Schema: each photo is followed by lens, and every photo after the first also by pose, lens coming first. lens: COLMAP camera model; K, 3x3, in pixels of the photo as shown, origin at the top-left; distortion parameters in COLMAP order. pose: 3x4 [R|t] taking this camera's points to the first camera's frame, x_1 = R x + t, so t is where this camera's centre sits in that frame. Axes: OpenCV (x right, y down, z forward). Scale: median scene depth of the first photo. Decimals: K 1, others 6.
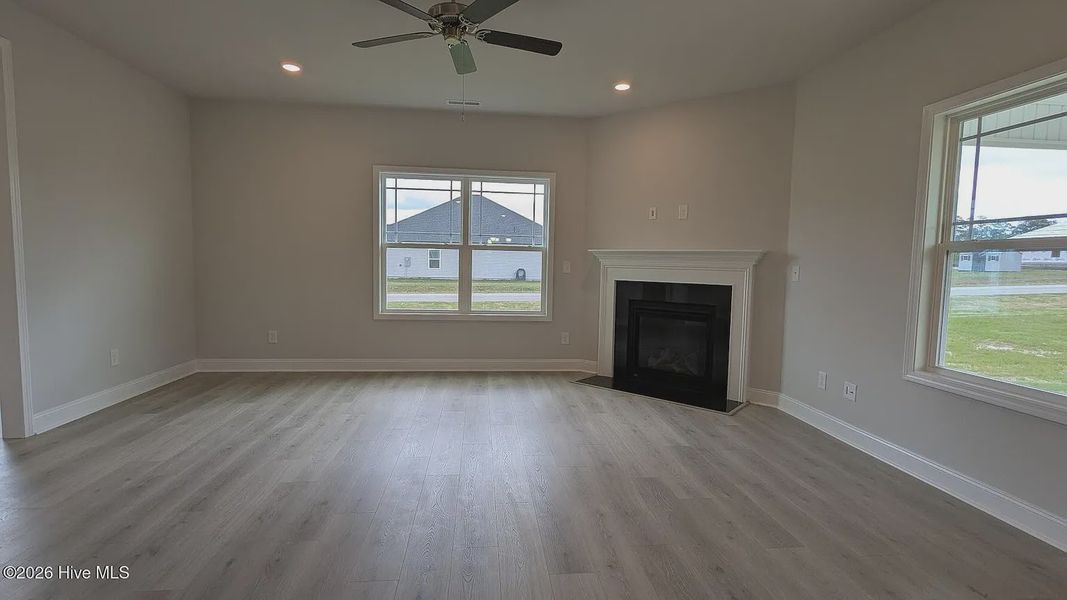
lens RADIAL K [[504.3, 0, 532.1], [0, 504.3, 302.9], [0, 0, 1]] dist [0.003900, -0.002130]
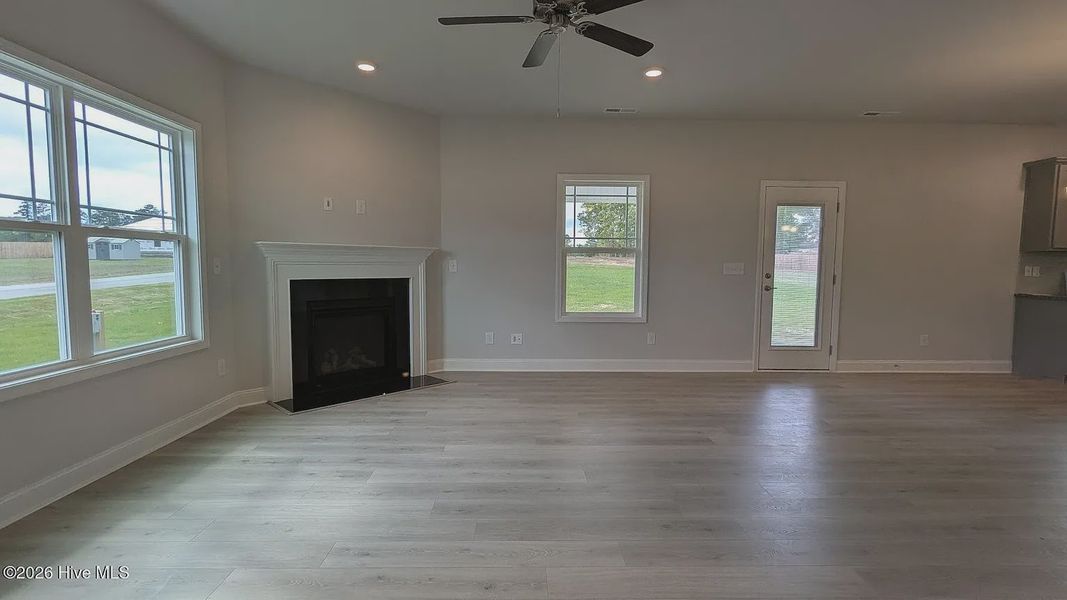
lens RADIAL K [[504.3, 0, 532.3], [0, 504.3, 300.5], [0, 0, 1]] dist [0.003900, -0.002130]
pose [[0.079928, -0.094552, 0.992306, -0.796434], [0.074850, 0.993250, 0.088613, -0.069938], [-0.993986, 0.067191, 0.086466, 0.691455]]
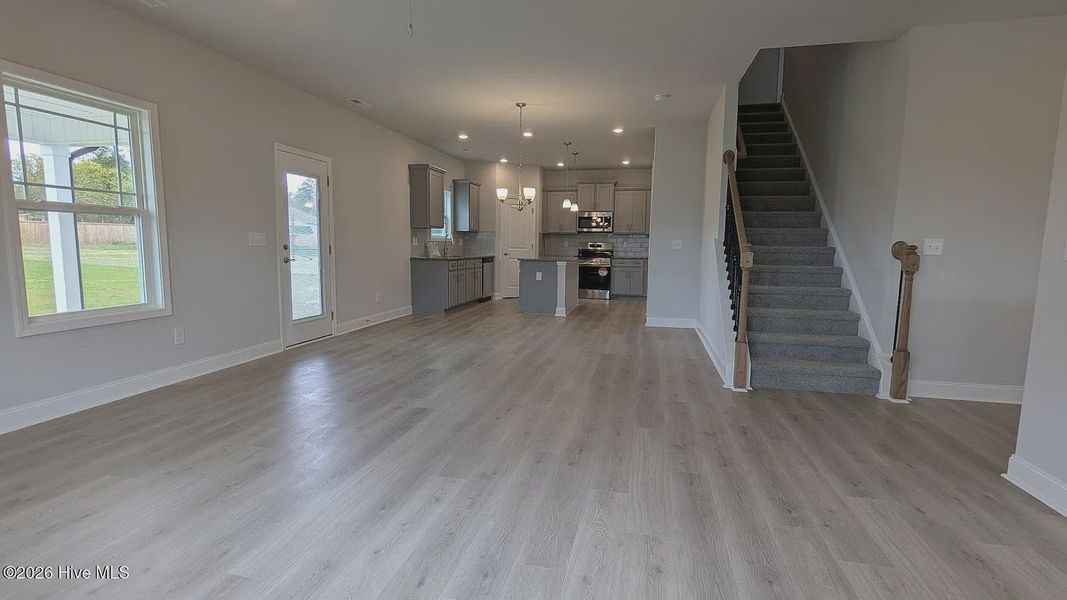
lens RADIAL K [[504.3, 0, 532.7], [0, 504.3, 300.3], [0, 0, 1]] dist [0.003900, -0.002130]
pose [[-0.946598, -0.067895, 0.315188, -0.392659], [-0.005251, 0.980693, 0.195483, -0.088852], [-0.322375, 0.183389, -0.928678, 1.184057]]
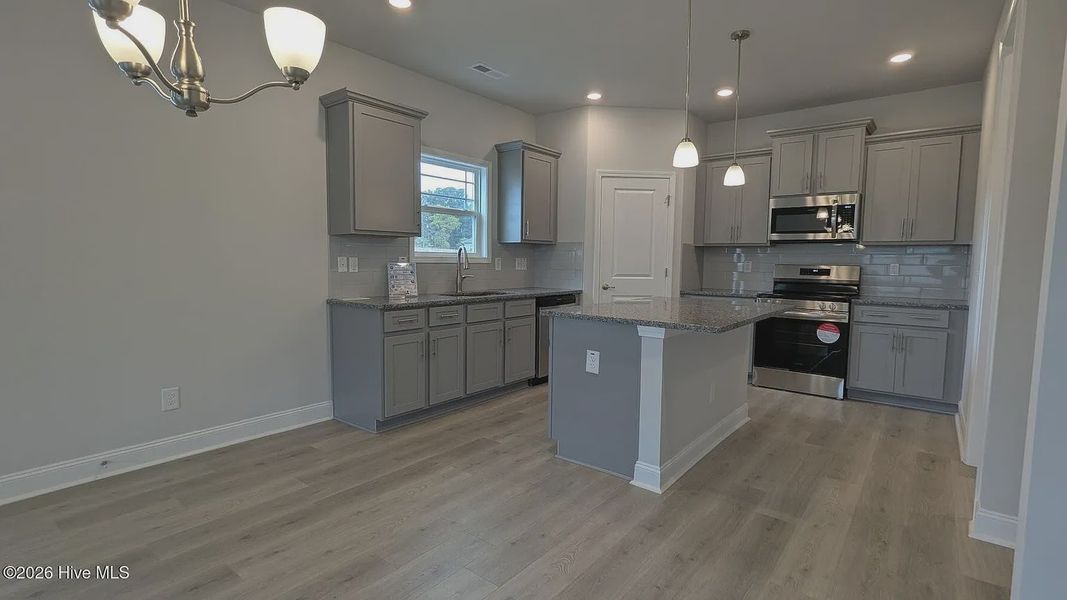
lens RADIAL K [[504.3, 0, 535.6], [0, 504.3, 300.2], [0, 0, 1]] dist [0.003900, -0.002130]
pose [[-0.715560, -0.085436, 0.693307, -0.213233], [0.032173, 0.987409, 0.154885, 0.006192], [-0.697810, 0.133135, -0.703801, -0.125061]]
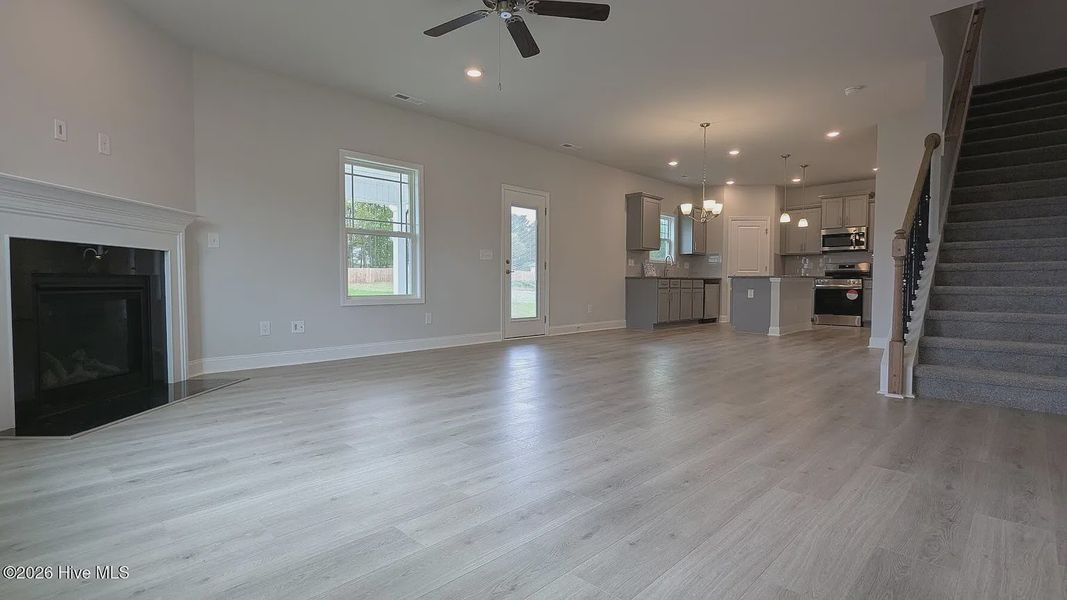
lens RADIAL K [[504.3, 0, 532.4], [0, 504.3, 299.3], [0, 0, 1]] dist [0.003900, -0.002130]
pose [[-0.636304, -0.048027, 0.769942, -0.737407], [0.048253, 0.993628, 0.101858, -0.010469], [-0.769928, 0.101965, -0.629932, 1.179294]]
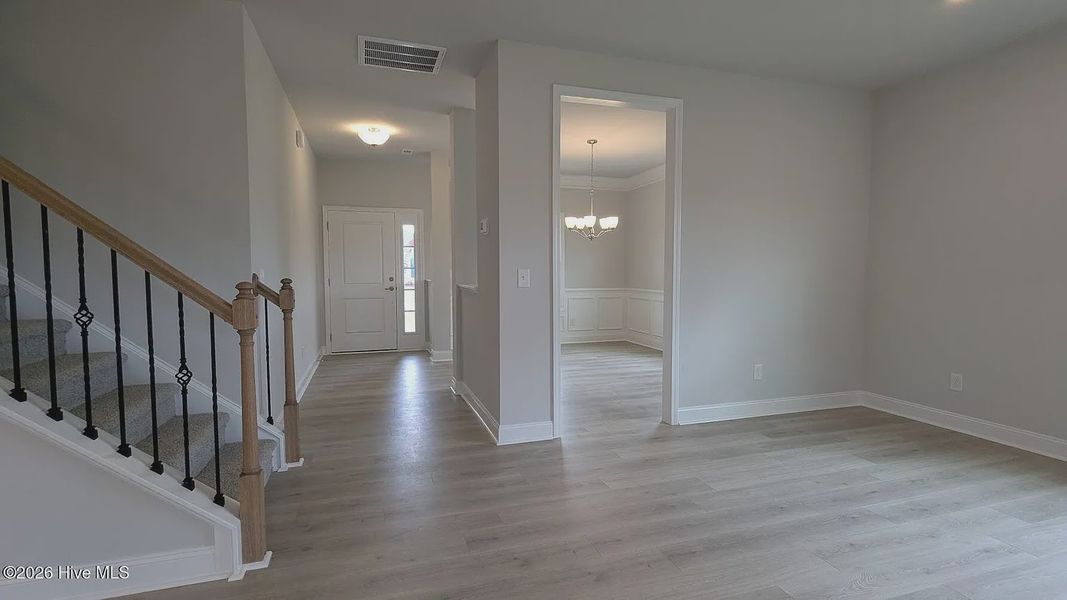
lens RADIAL K [[504.3, 0, 533.9], [0, 504.3, 296.7], [0, 0, 1]] dist [0.003900, -0.002130]
pose [[0.214323, 0.030803, -0.976277, 0.075635], [-0.076735, 0.996944, 0.014609, -0.024870], [0.973744, 0.071784, 0.216031, 0.317664]]
